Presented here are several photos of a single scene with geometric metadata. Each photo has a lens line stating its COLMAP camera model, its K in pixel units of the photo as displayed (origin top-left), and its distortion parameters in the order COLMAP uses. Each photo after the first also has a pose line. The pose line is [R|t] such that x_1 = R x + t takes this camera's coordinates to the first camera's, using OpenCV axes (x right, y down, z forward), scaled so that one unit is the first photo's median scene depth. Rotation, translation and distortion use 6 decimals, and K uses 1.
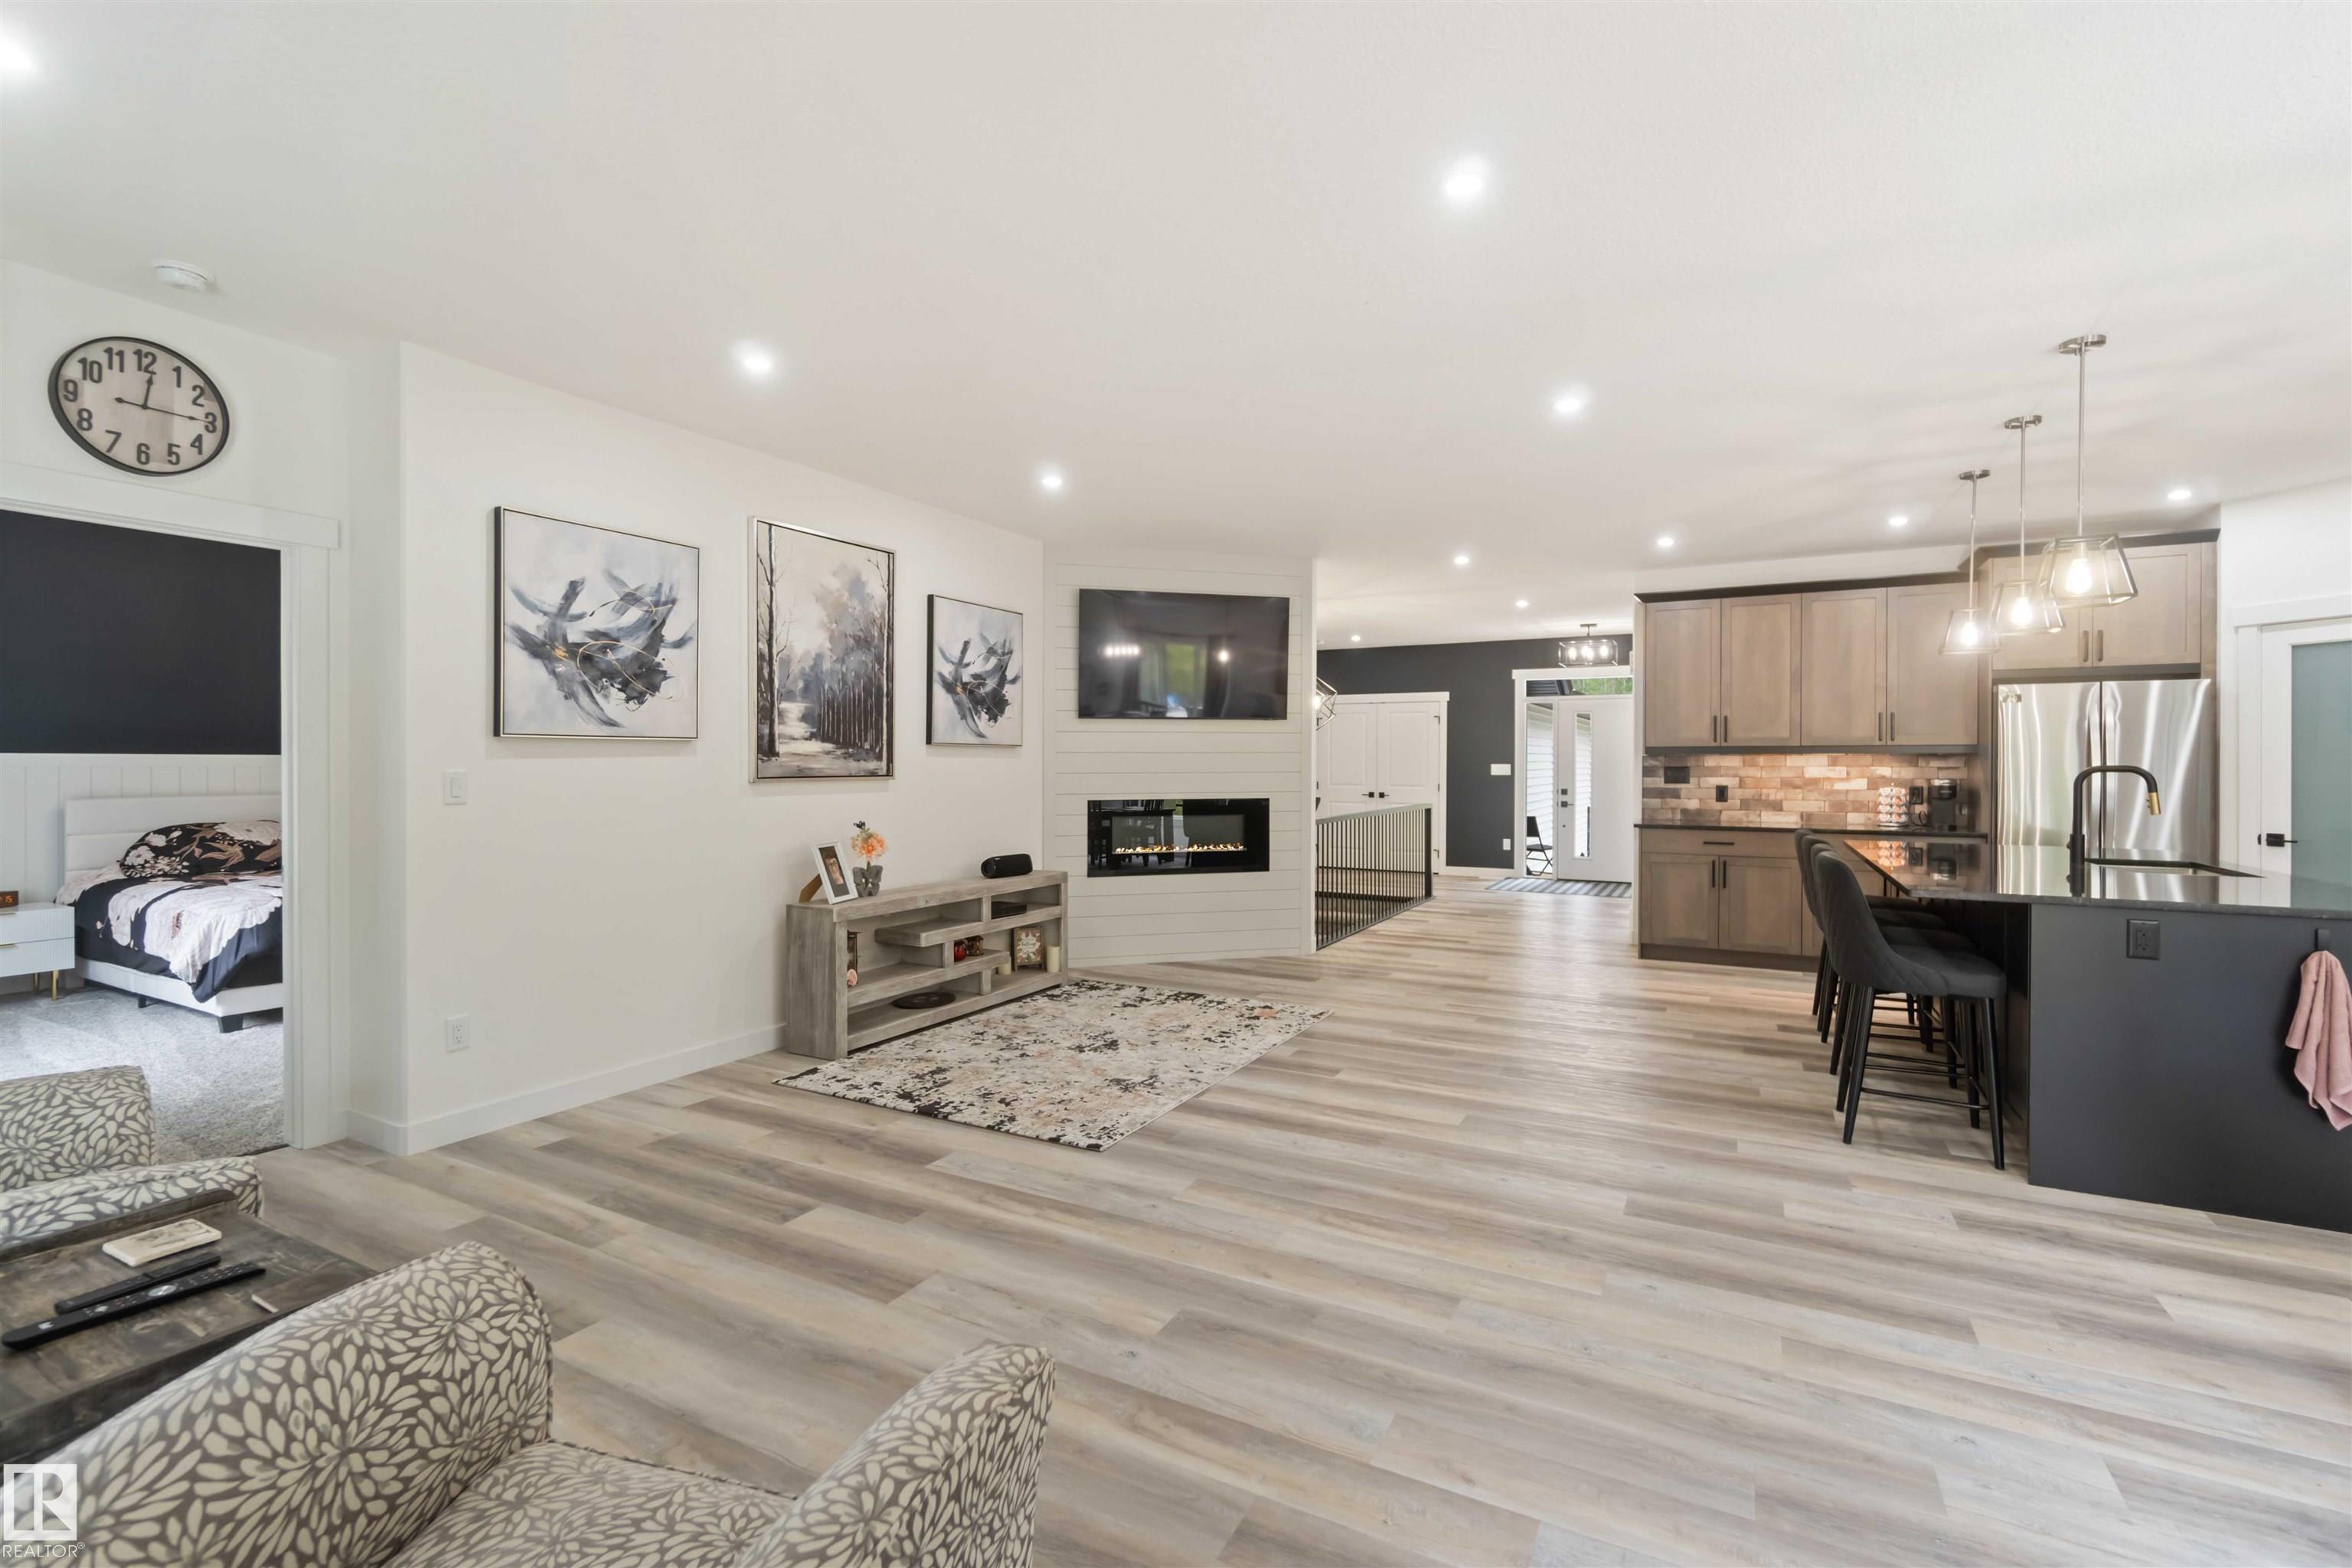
lens RADIAL K [[1050.8, 0, 1167.3], [0, 1050.8, 769.7], [0, 0, 1]] dist [-0.005178, 0.000724]
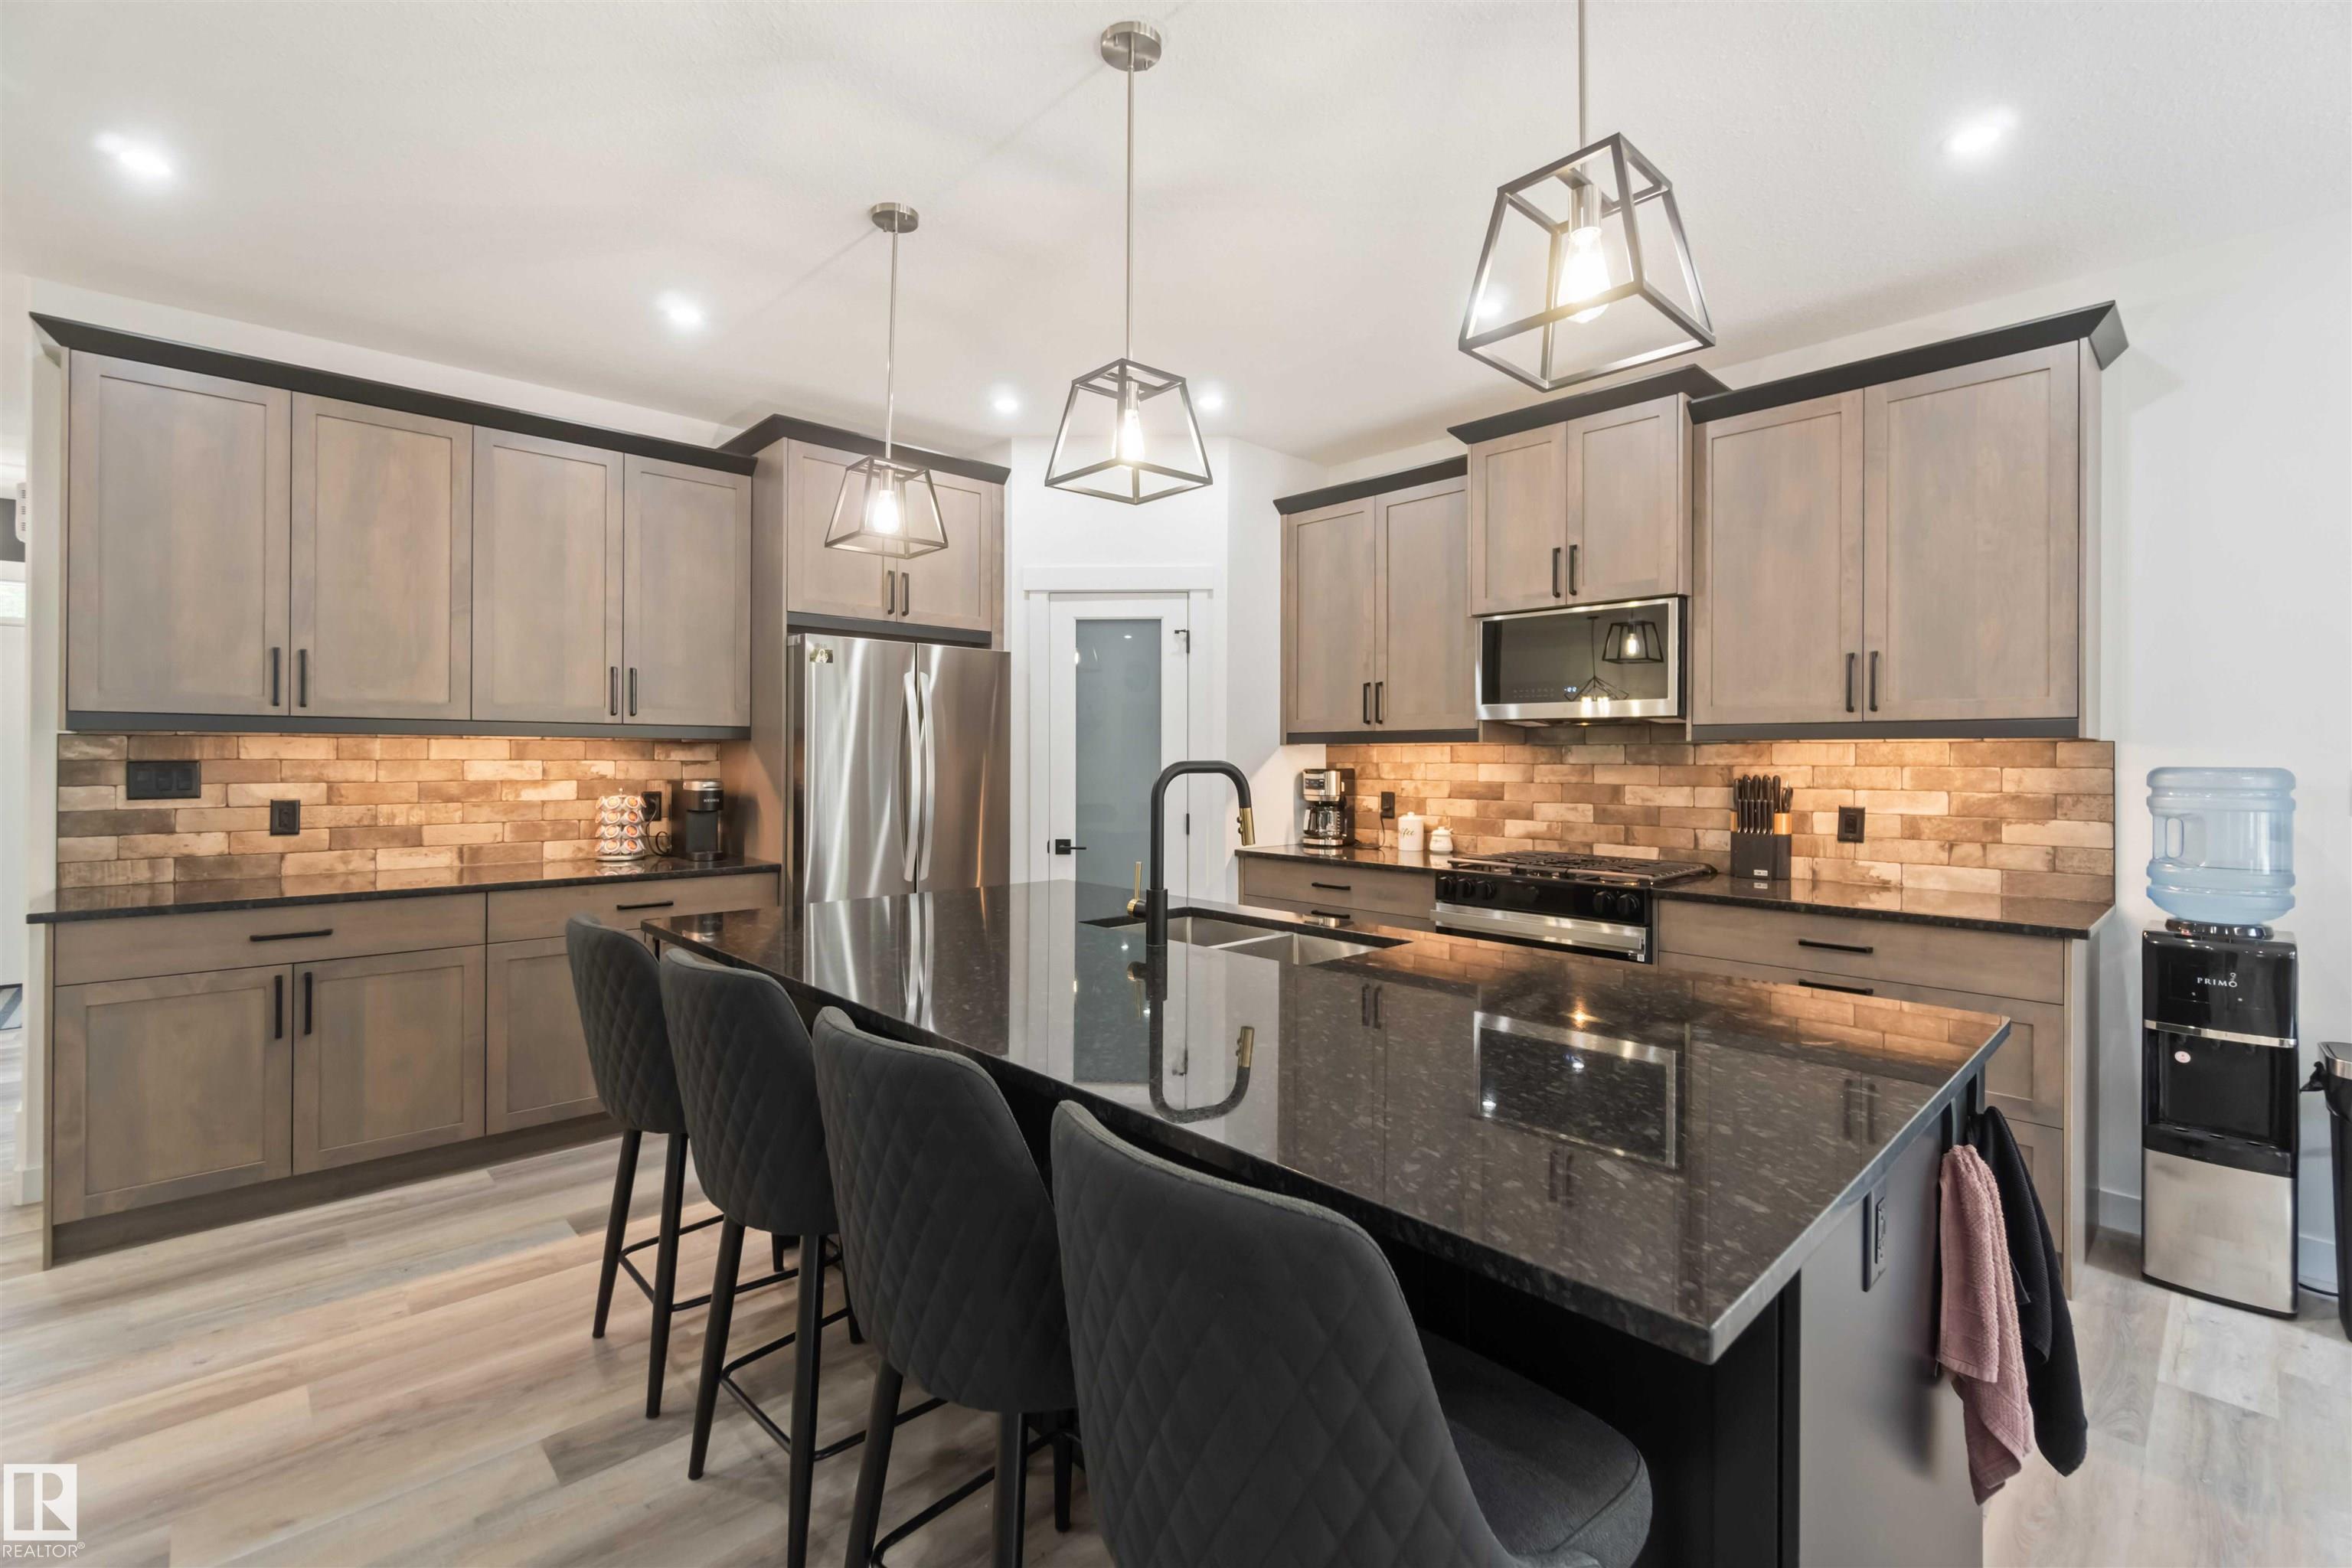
lens RADIAL K [[1025.5, 0, 1175.5], [0, 1025.5, 765.0], [0, 0, 1]] dist [-0.002541, -0.000126]
pose [[0.308703, -0.005130, 0.951145, 0.323398], [0.001159, 0.999987, 0.005017, -0.003952], [-0.951158, -0.000446, 0.308704, 0.718099]]
